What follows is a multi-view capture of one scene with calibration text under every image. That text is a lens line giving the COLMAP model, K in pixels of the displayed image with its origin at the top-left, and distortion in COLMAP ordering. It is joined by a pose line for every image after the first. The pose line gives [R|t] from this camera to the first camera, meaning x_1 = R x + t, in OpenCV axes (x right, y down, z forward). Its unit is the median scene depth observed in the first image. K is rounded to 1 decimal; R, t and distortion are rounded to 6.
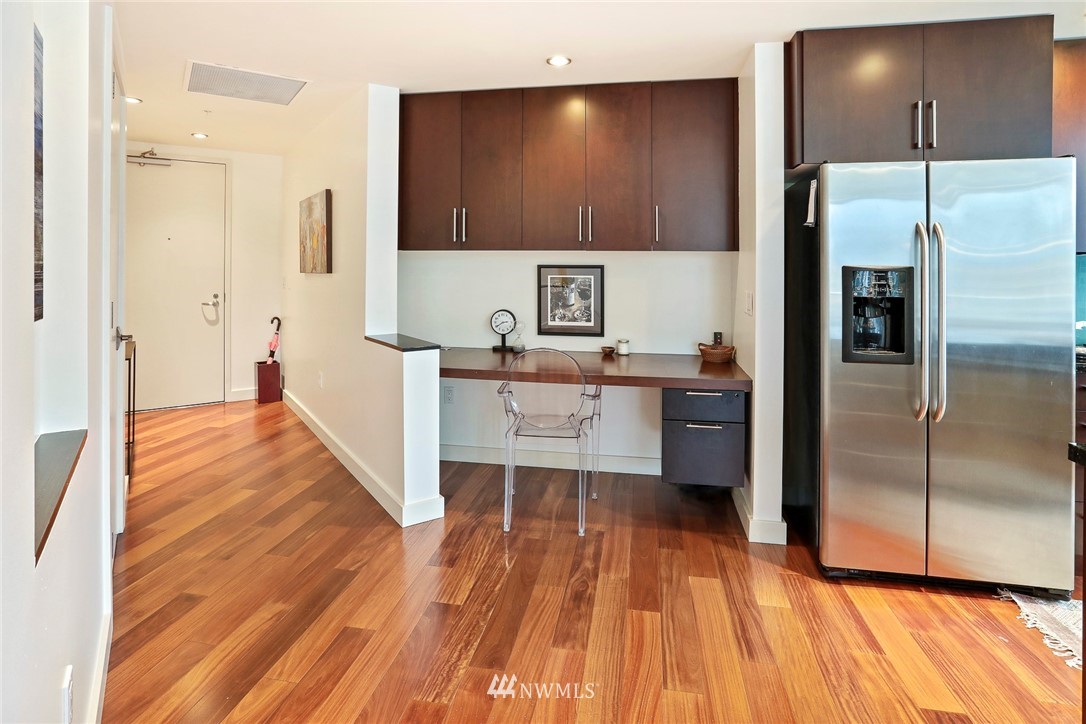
lens RADIAL K [[578.6, 0, 535.9], [0, 578.6, 267.5], [0, 0, 1]] dist [-0.021622, 0.000587]
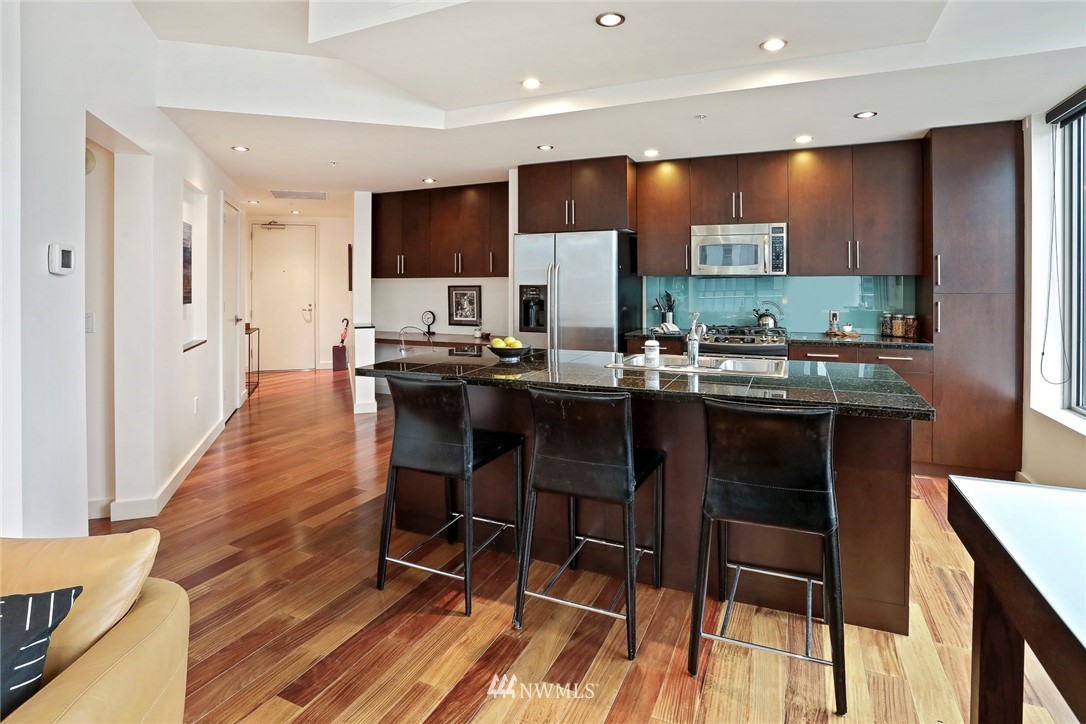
lens RADIAL K [[572.3, 0, 548.5], [0, 572.3, 288.3], [0, 0, 1]] dist [-0.044828, -0.000089]
pose [[0.972410, -0.003107, -0.233256, 0.712279], [0.002701, 0.999994, -0.002060, 0.008366], [0.233262, 0.001373, 0.972413, -0.626869]]
